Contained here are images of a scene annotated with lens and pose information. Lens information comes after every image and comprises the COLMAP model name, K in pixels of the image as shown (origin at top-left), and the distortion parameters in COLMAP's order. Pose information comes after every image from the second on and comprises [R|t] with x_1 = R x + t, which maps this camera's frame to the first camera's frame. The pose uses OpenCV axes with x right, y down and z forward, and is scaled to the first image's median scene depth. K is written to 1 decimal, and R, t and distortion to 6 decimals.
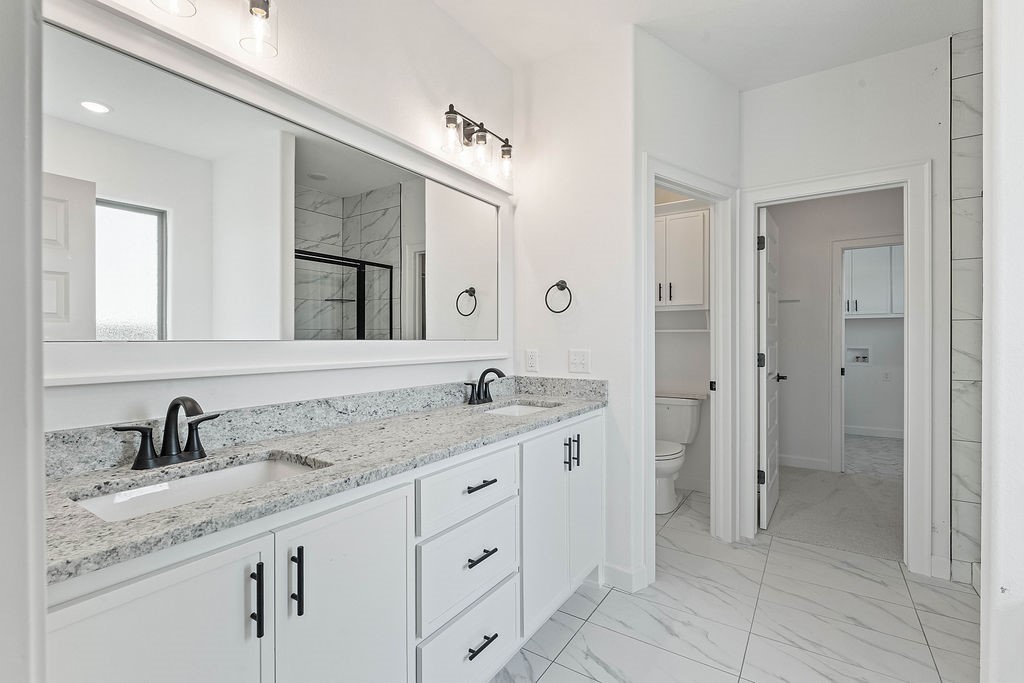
lens RADIAL K [[472.9, 0, 503.9], [0, 472.9, 341.8], [0, 0, 1]] dist [-0.001736, -0.000194]
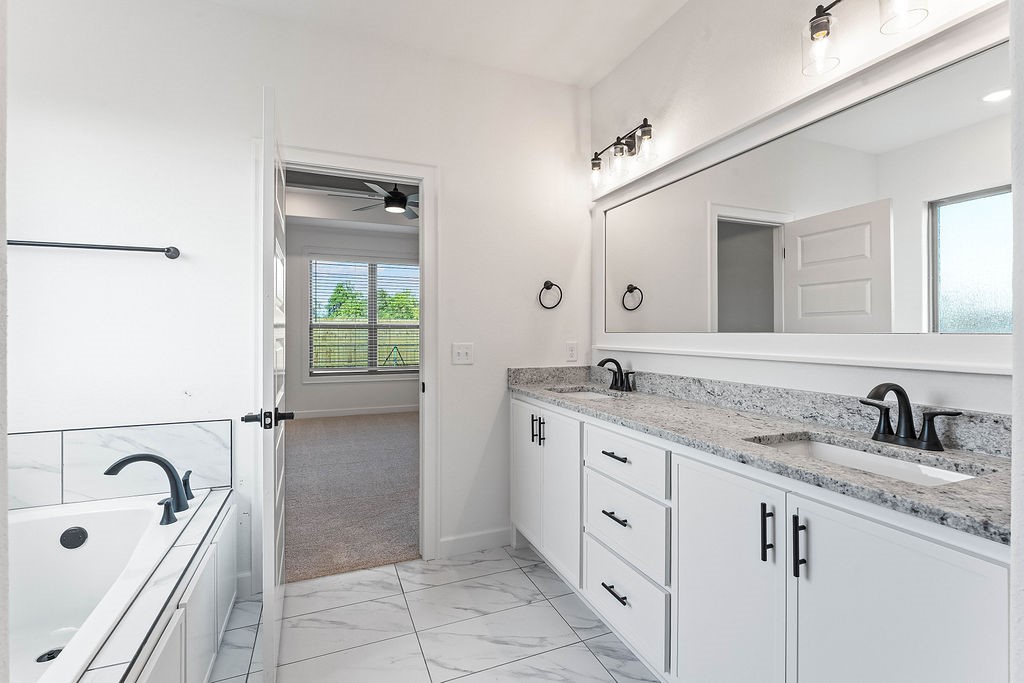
lens RADIAL K [[442.0, 0, 506.0], [0, 442.0, 335.5], [0, 0, 1]] dist [-0.001647, -0.000200]
pose [[-0.557939, 0.007721, -0.829846, 0.886296], [-0.003215, 0.999929, 0.011465, -0.007867], [0.829876, 0.009065, -0.557874, 1.210487]]
